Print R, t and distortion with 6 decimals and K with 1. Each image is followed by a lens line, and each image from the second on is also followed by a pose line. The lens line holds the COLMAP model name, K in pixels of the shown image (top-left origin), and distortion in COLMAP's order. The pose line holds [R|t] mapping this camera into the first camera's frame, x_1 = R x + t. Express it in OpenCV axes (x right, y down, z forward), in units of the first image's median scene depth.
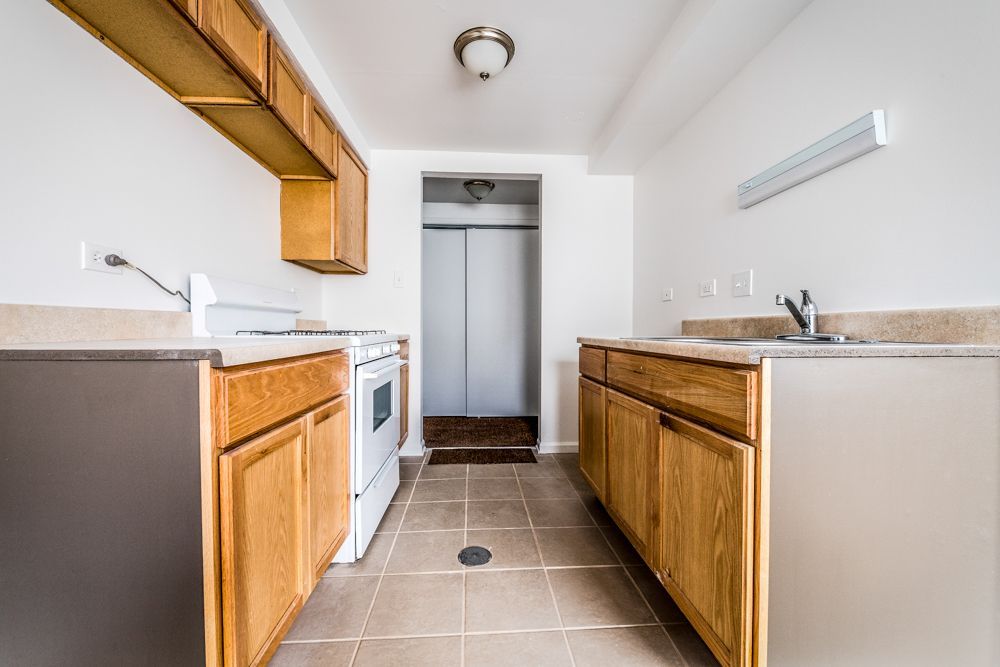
lens RADIAL K [[395.2, 0, 498.0], [0, 395.2, 333.9], [0, 0, 1]] dist [0.000349, -0.000423]
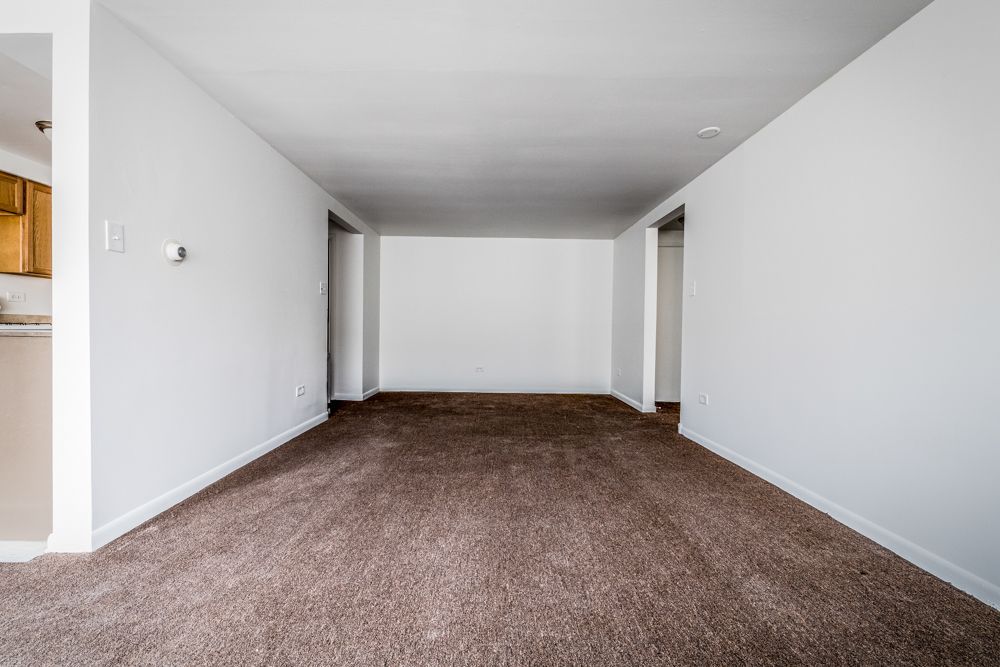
lens RADIAL K [[395.2, 0, 498.0], [0, 395.2, 333.9], [0, 0, 1]] dist [0.000349, -0.000423]
pose [[0.998725, 0.015965, -0.047895, 1.351330], [-0.015884, 0.999872, 0.002072, 0.004120], [0.047922, -0.001309, 0.998850, -0.325212]]
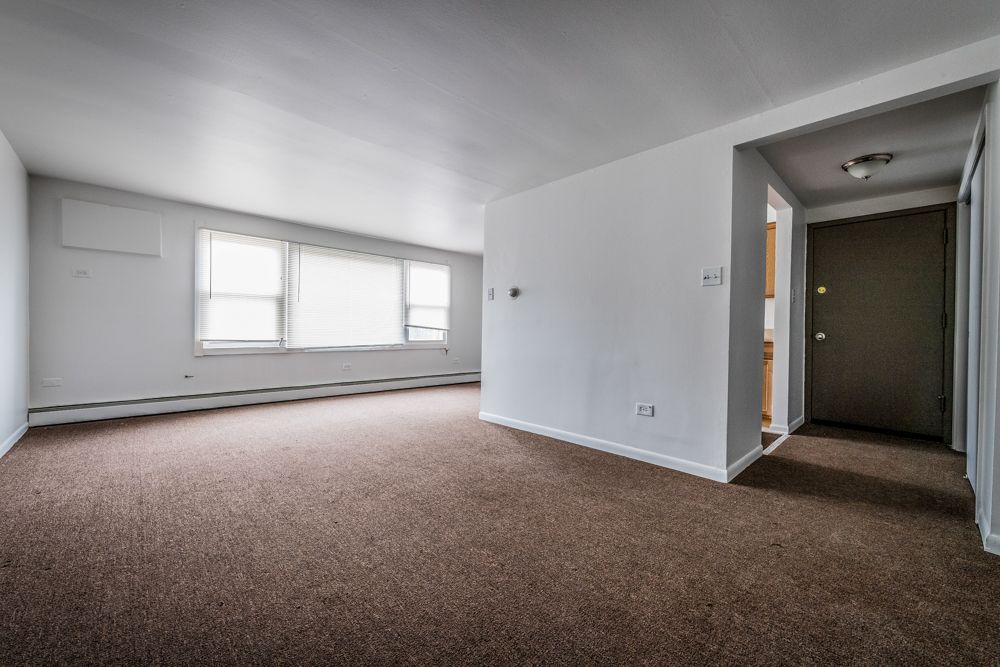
lens RADIAL K [[395.2, 0, 498.0], [0, 395.2, 333.9], [0, 0, 1]] dist [0.000349, -0.000423]
pose [[-0.769146, -0.005450, -0.639050, 1.713630], [-0.022693, 0.999566, 0.018789, -0.022688], [0.638670, 0.028953, -0.768936, 1.881483]]
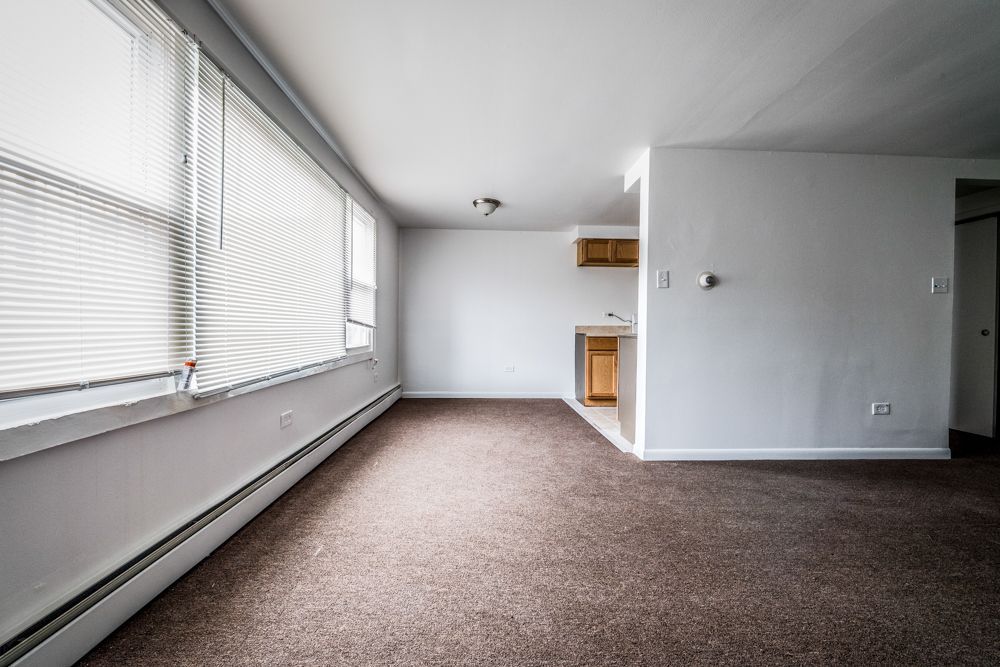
lens RADIAL K [[395.2, 0, 498.0], [0, 395.2, 333.9], [0, 0, 1]] dist [0.000349, -0.000423]
pose [[-0.018116, 0.012610, -0.999756, 1.869489], [-0.025702, 0.999584, 0.013074, 0.002652], [0.999505, 0.025933, -0.017784, -0.095208]]
